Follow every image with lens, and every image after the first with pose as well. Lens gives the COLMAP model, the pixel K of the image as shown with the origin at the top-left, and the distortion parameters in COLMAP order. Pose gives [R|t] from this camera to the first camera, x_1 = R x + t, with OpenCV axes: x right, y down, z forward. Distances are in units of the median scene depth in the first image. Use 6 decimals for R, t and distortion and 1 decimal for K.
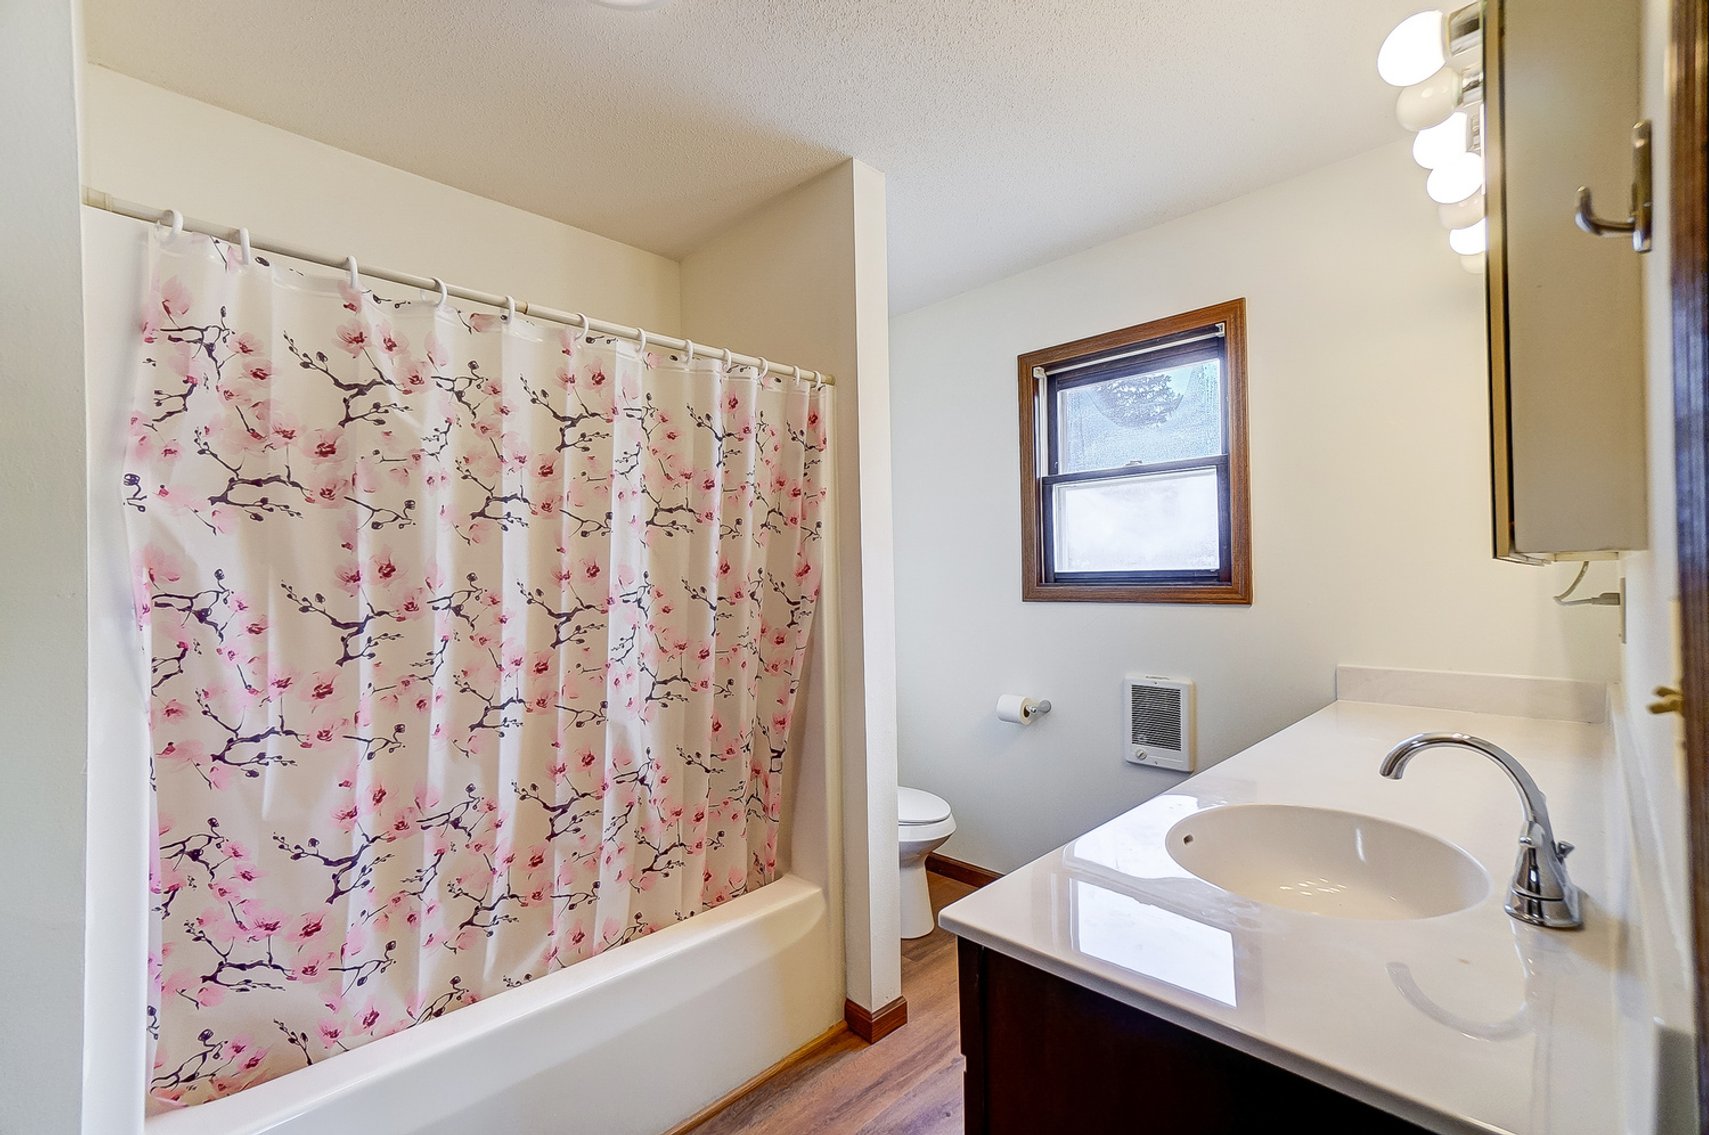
lens RADIAL K [[744.4, 0, 851.3], [0, 744.4, 568.3], [0, 0, 1]] dist [0.004813, 0.004804]
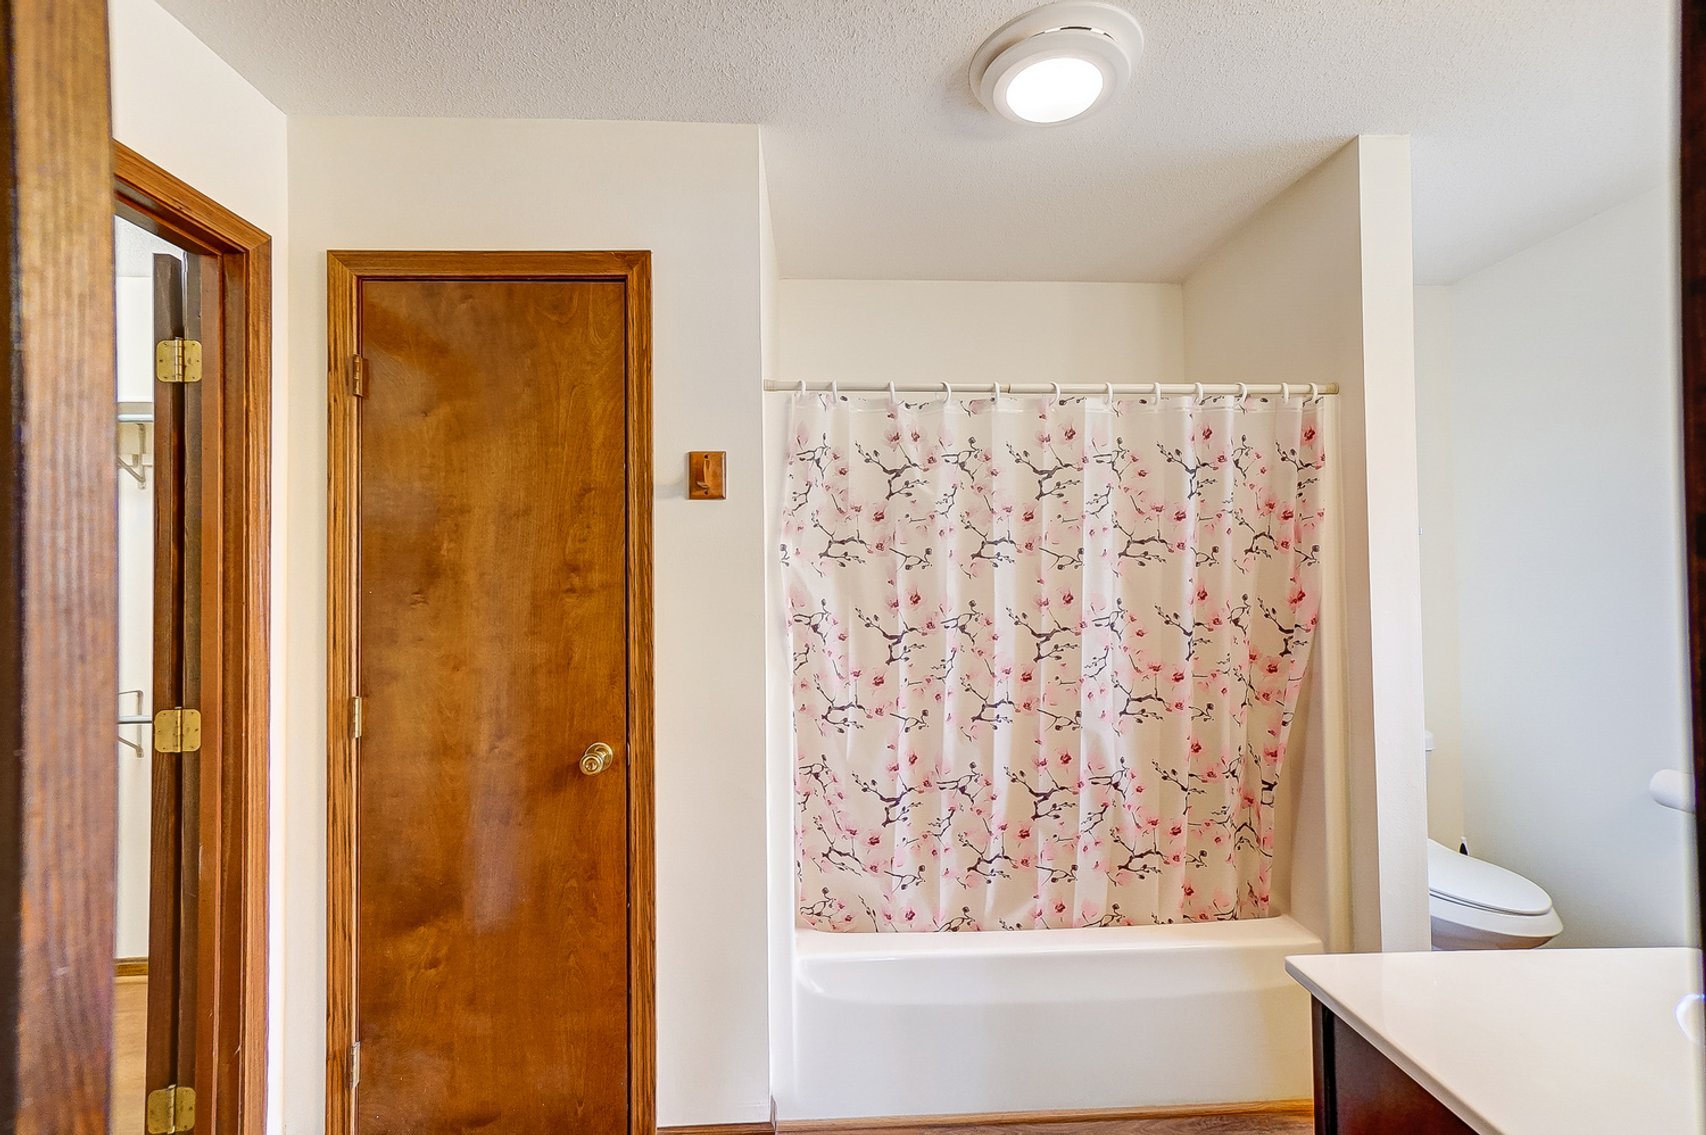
lens RADIAL K [[743.1, 0, 857.6], [0, 743.1, 567.6], [0, 0, 1]] dist [0.004813, 0.004804]
pose [[0.742491, 0.001341, -0.669854, 0.217064], [0.006099, 0.999943, 0.008762, -0.065347], [0.669828, -0.010592, 0.742441, -0.098151]]
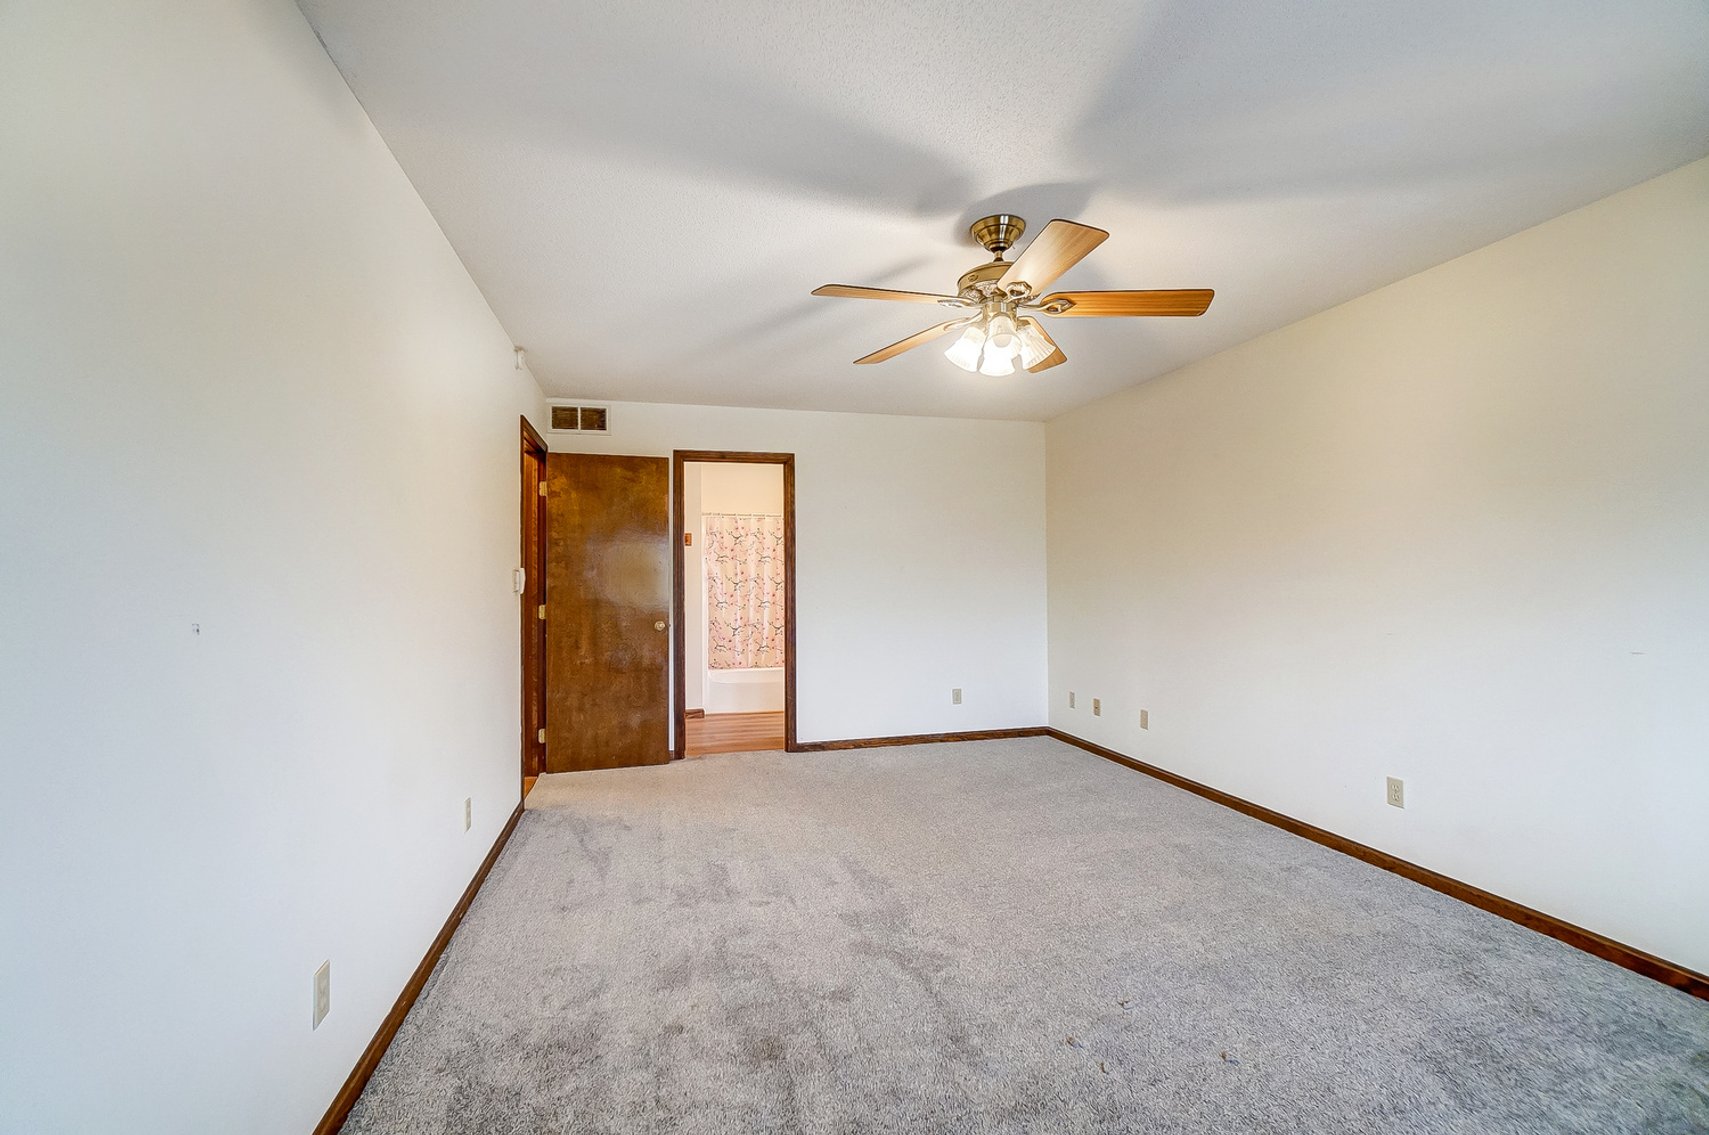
lens RADIAL K [[744.4, 0, 852.6], [0, 744.4, 568.3], [0, 0, 1]] dist [0.004813, 0.004804]
pose [[0.885211, 0.007292, -0.465133, 2.242653], [-0.001566, 0.999918, 0.012696, -0.087855], [0.465188, -0.010510, 0.885150, -2.929628]]
